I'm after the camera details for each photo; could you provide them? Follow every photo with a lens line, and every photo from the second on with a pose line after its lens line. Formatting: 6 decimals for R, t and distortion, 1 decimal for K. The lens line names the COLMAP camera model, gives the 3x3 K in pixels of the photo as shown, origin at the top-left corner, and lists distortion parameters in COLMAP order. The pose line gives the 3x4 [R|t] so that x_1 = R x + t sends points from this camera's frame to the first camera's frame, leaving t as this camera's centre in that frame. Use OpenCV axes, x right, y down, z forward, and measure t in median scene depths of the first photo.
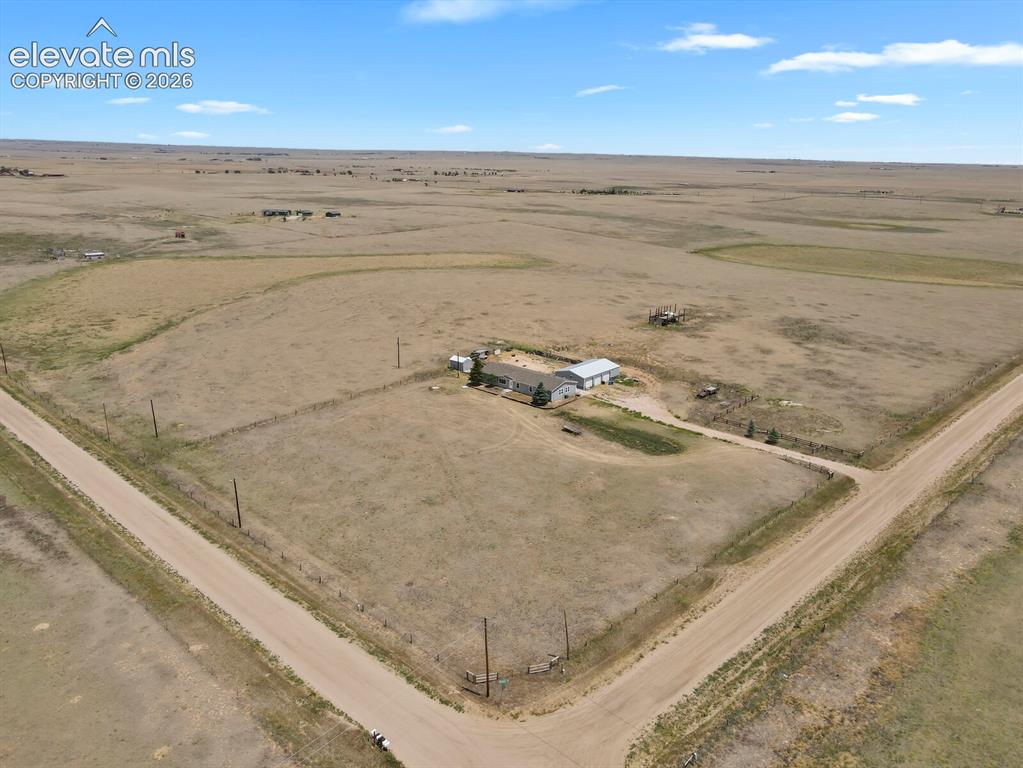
lens RADIAL K [[750.0, 0, 511.5], [0, 750.0, 384.0], [0, 0, 1]] dist [-0.000622, 0.034497]
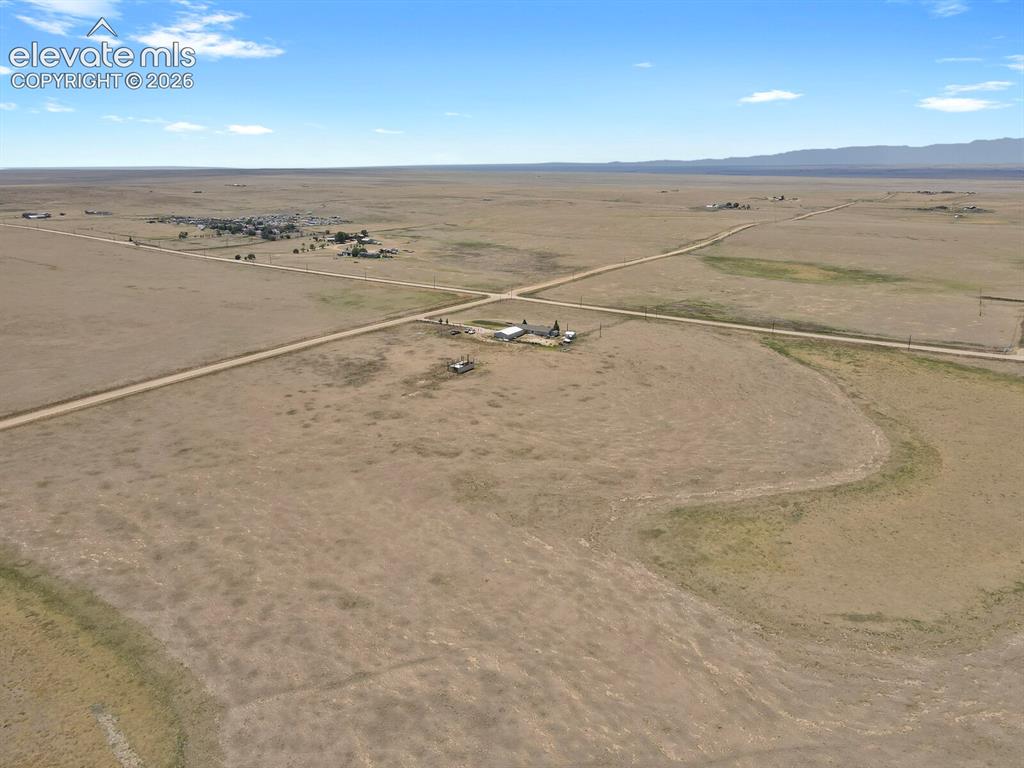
lens RADIAL K [[750.8, 0, 512.0], [0, 750.8, 384.0], [0, 0, 1]] dist [-0.000622, 0.034497]
pose [[-0.985320, 0.033365, -0.167423, 0.470577], [-0.065652, 0.831235, 0.552031, -1.115537], [0.157587, 0.554919, -0.816843, 2.924736]]
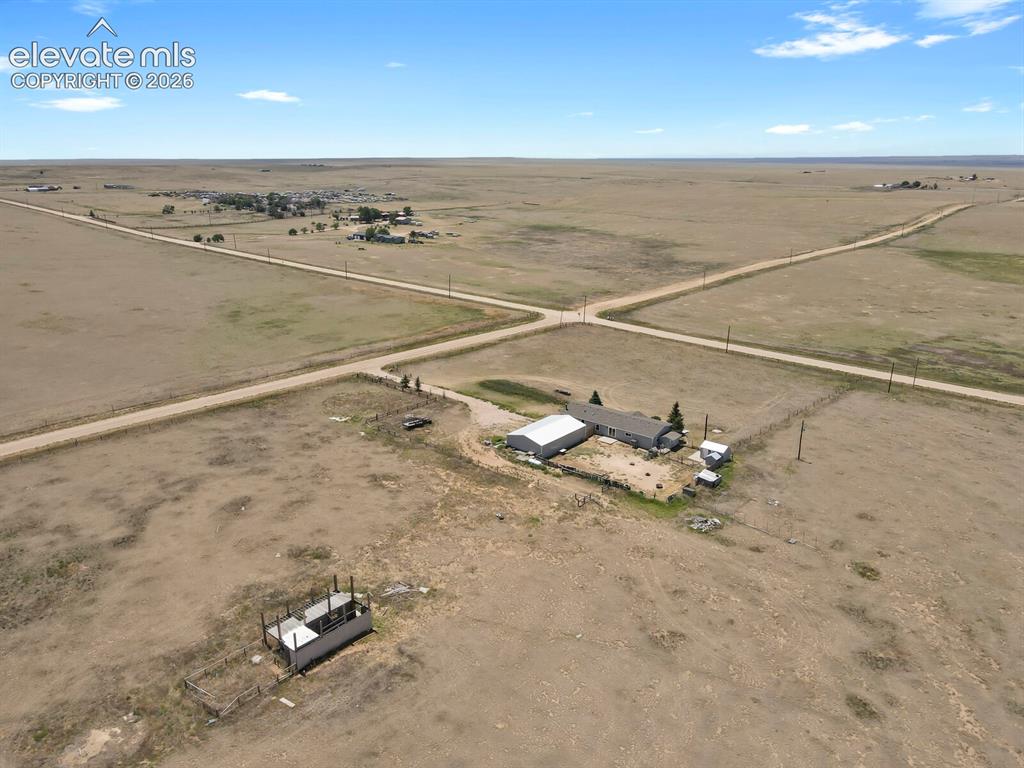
lens RADIAL K [[750.8, 0, 512.0], [0, 750.8, 384.0], [0, 0, 1]] dist [-0.000622, 0.034497]
pose [[-0.999479, -0.007689, -0.031344, 0.170194], [-0.024081, 0.824271, 0.565683, -0.537133], [0.021486, 0.566143, -0.824027, 1.687080]]
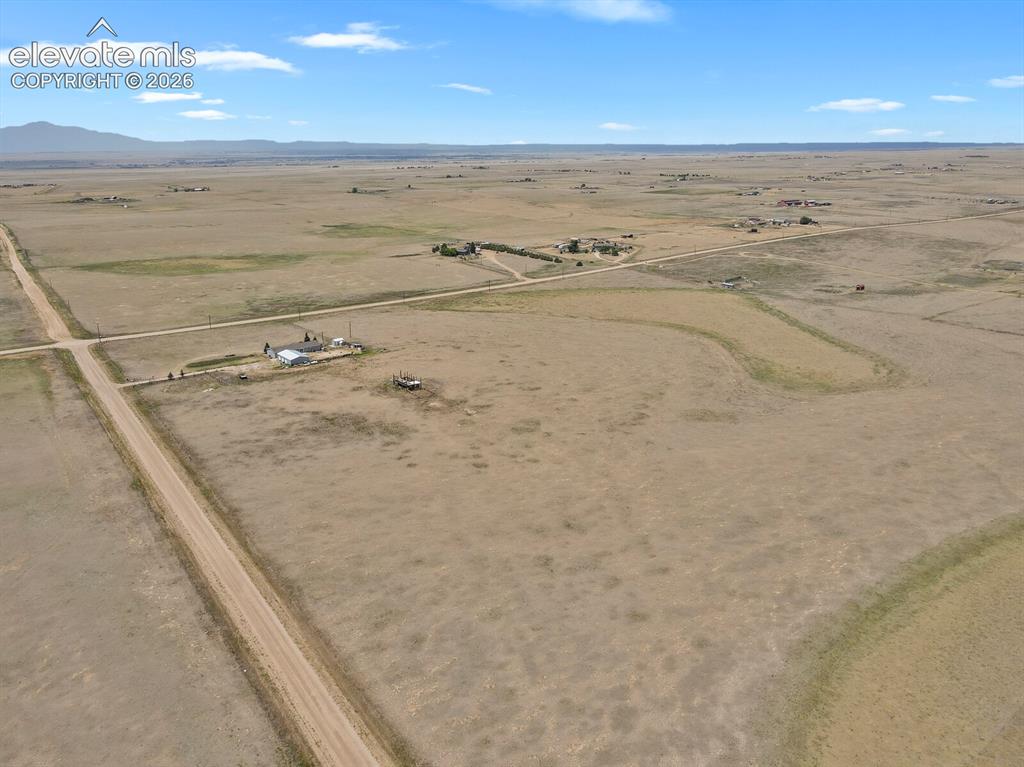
lens RADIAL K [[750.8, 0, 512.0], [0, 750.8, 383.5], [0, 0, 1]] dist [-0.000622, 0.034497]
pose [[-0.160340, 0.282937, -0.945641, 1.826250], [-0.288818, 0.902659, 0.319048, -0.719559], [0.943862, 0.324275, -0.063015, 1.688578]]
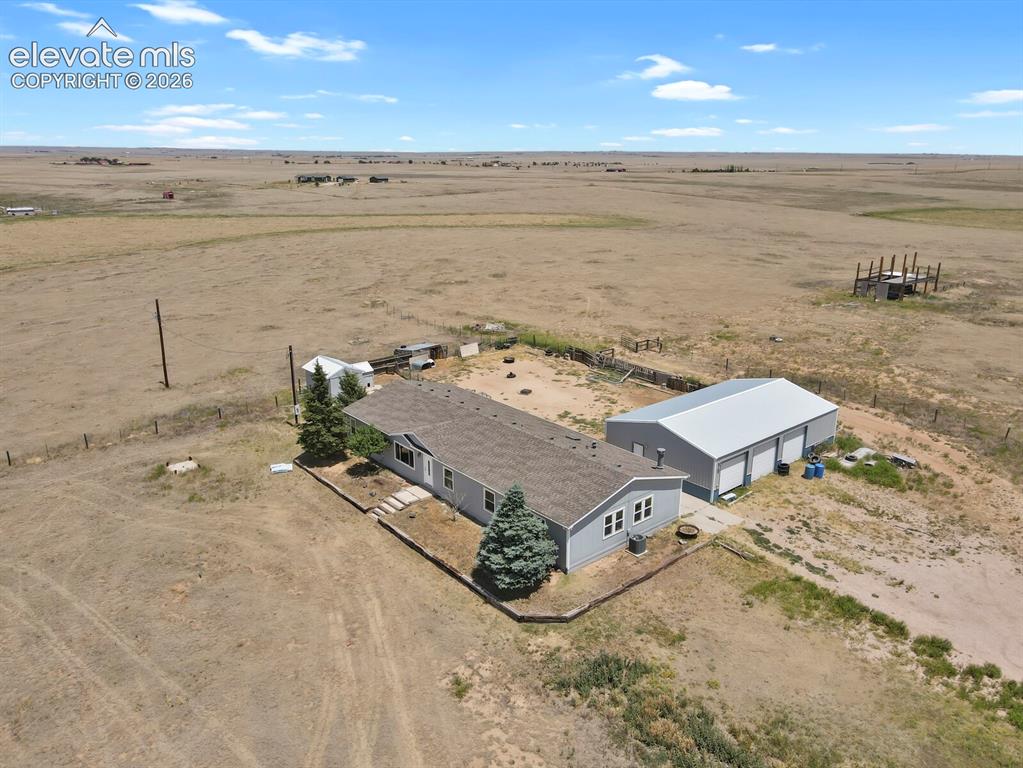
lens RADIAL K [[750.0, 0, 511.5], [0, 750.0, 384.0], [0, 0, 1]] dist [-0.000622, 0.034497]
pose [[0.990329, 0.028430, -0.135797, 0.061642], [-0.028980, 0.999578, -0.002069, -0.029484], [0.135681, 0.005984, 0.990734, 0.726165]]
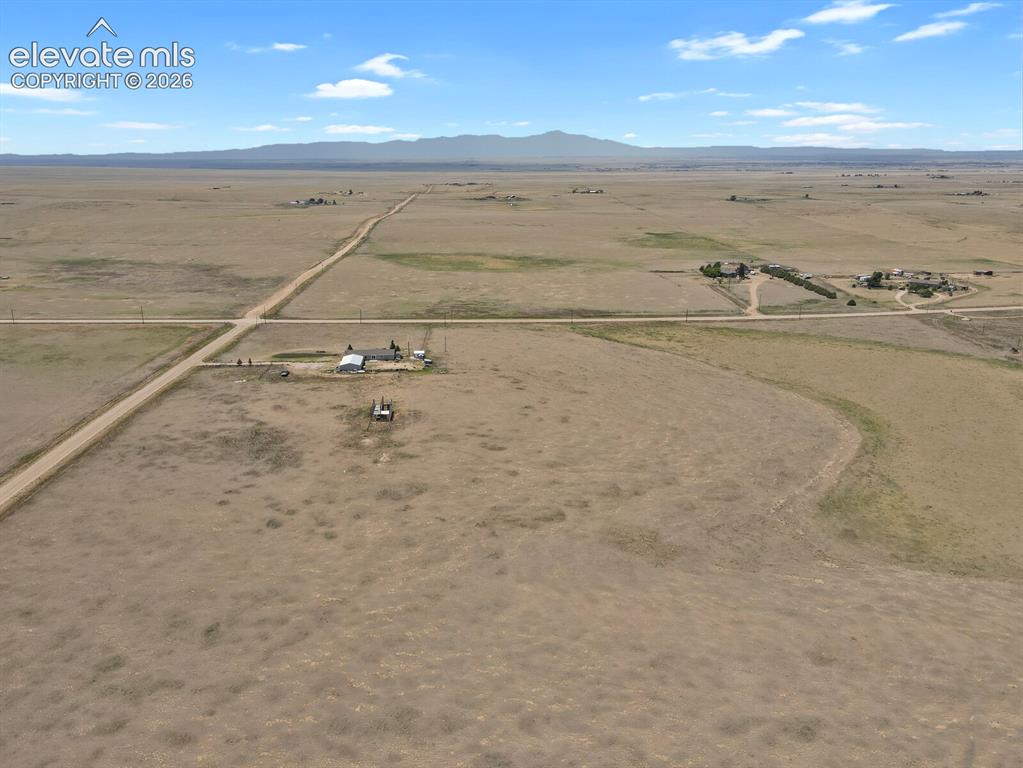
lens RADIAL K [[750.0, 0, 511.5], [0, 750.0, 384.0], [0, 0, 1]] dist [-0.000622, 0.034497]
pose [[-0.683961, 0.197665, -0.702229, 1.149585], [-0.229167, 0.855649, 0.464055, -0.923722], [0.692589, 0.478324, -0.539932, 2.328687]]
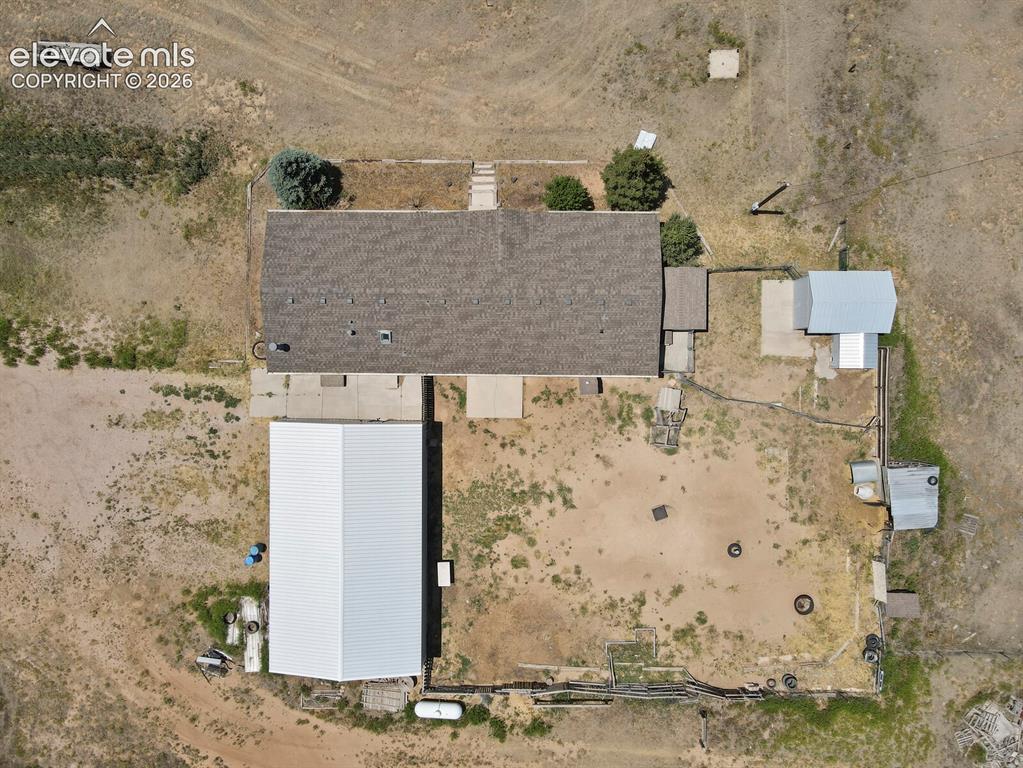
lens RADIAL K [[750.0, 0, 511.5], [0, 750.0, 384.0], [0, 0, 1]] dist [-0.000622, 0.034497]
pose [[-0.750424, 0.660877, 0.010270, 0.025378], [-0.185743, -0.225772, 0.956309, -0.254736], [0.634322, 0.715729, 0.292178, 0.949380]]
